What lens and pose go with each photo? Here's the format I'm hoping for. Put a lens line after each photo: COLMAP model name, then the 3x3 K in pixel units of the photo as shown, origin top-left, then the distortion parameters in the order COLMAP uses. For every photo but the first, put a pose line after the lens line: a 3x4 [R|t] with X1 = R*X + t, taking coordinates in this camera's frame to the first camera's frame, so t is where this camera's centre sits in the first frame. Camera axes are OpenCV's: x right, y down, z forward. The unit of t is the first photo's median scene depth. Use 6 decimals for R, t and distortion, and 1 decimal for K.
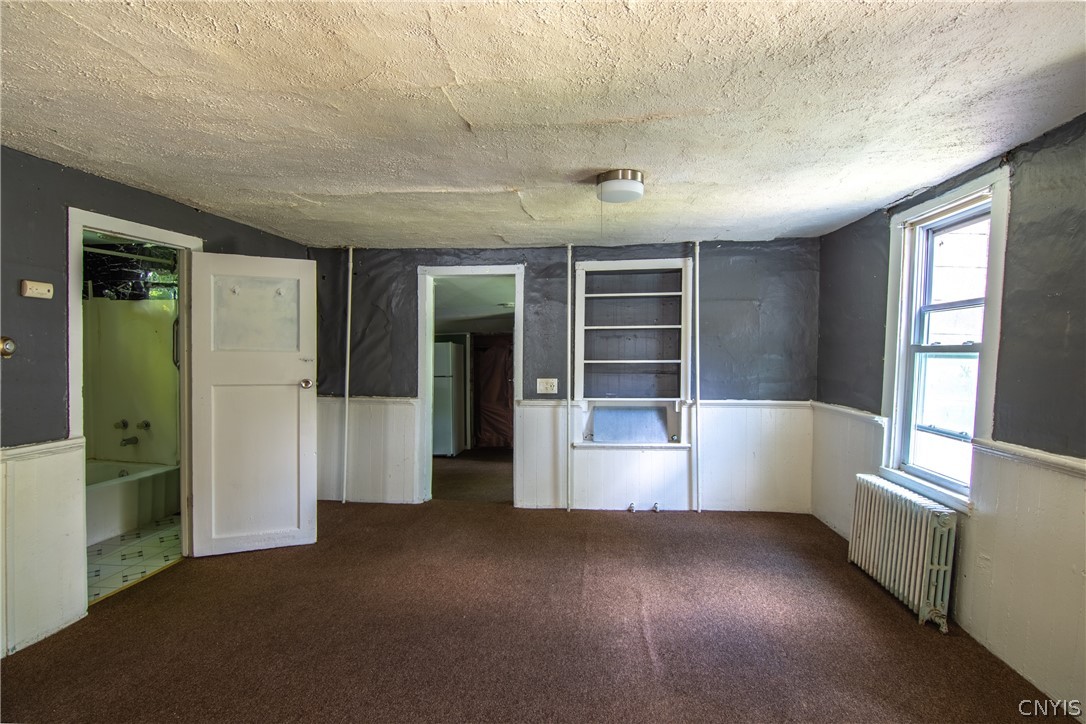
lens RADIAL K [[527.0, 0, 543.0], [0, 527.0, 362.0], [0, 0, 1]] dist [-0.000391, -0.000011]
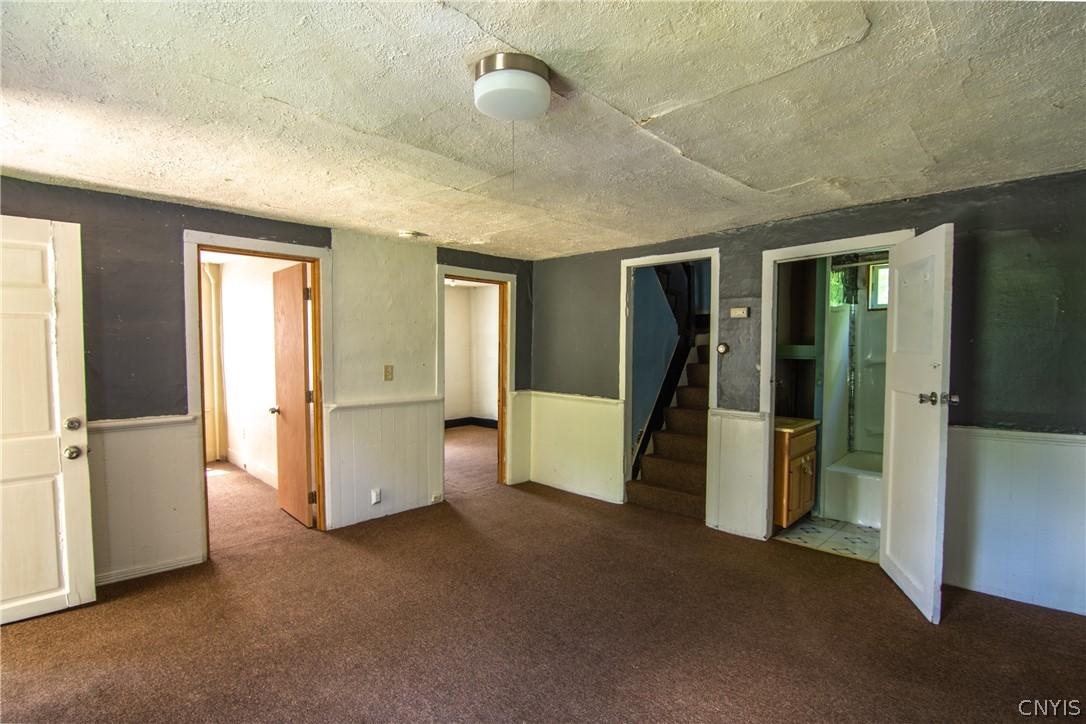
lens RADIAL K [[527.0, 0, 543.0], [0, 527.0, 362.0], [0, 0, 1]] dist [-0.000391, -0.000011]
pose [[-0.593799, 0.016152, -0.804451, 0.581504], [-0.015854, 0.999370, 0.031768, -0.029469], [0.804457, 0.031617, -0.593169, 1.295900]]
